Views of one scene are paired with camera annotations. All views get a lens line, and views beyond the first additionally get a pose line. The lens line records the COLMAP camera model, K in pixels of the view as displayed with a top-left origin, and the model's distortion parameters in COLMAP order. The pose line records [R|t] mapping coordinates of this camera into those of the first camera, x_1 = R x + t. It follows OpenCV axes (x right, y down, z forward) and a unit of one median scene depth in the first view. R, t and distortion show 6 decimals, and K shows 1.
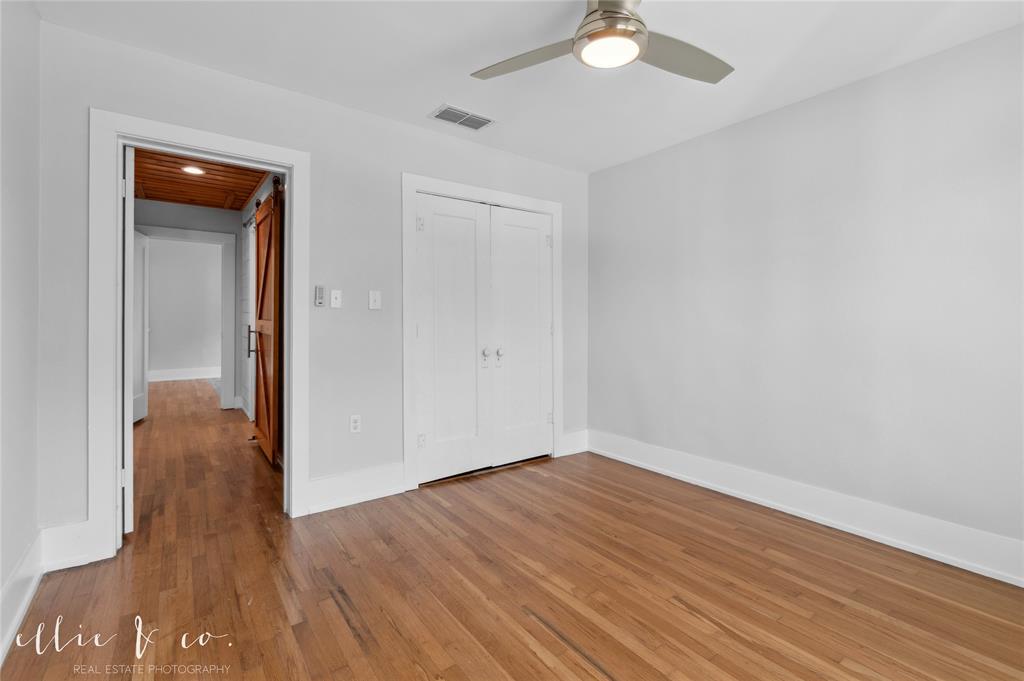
lens RADIAL K [[459.0, 0, 510.8], [0, 459.0, 320.1], [0, 0, 1]] dist [0.001415, -0.000022]
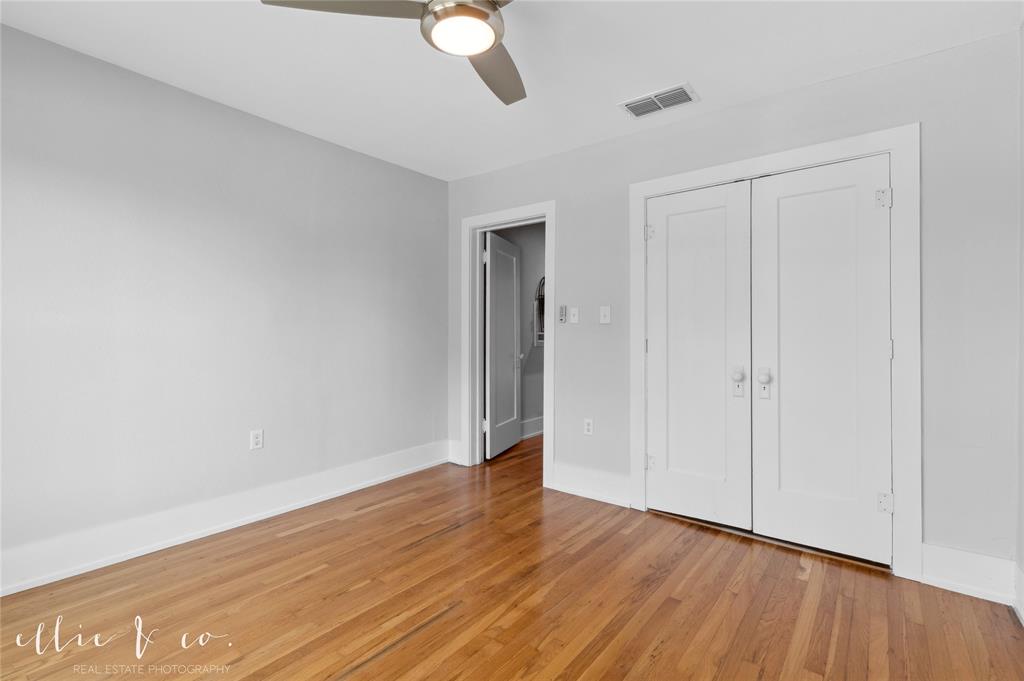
lens RADIAL K [[455.0, 0, 515.8], [0, 455.0, 336.9], [0, 0, 1]] dist [-0.000801, -0.000135]
pose [[0.281033, 0.003780, -0.959691, 0.814545], [-0.006136, 0.999979, 0.002141, 0.007639], [0.959678, 0.005287, 0.281050, 0.626489]]
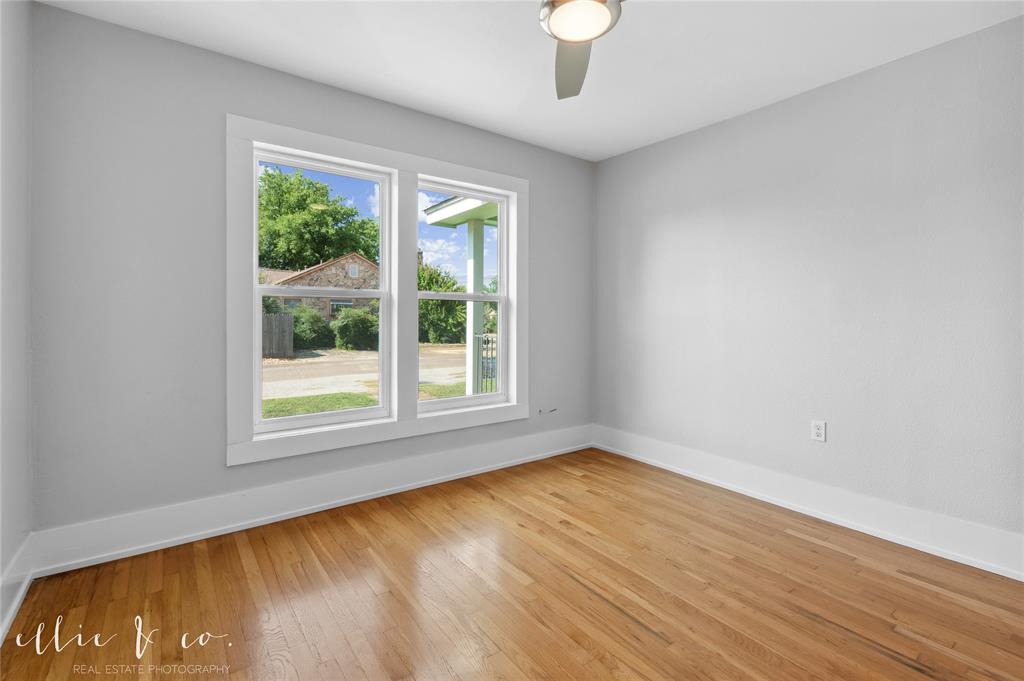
lens RADIAL K [[467.7, 0, 512.6], [0, 467.7, 314.6], [0, 0, 1]] dist [0.002706, 0.000030]
pose [[-0.999980, -0.006298, -0.001047, 0.251514], [-0.006295, 0.999976, -0.002997, 0.006701], [0.001066, -0.002990, -0.999995, 1.435185]]
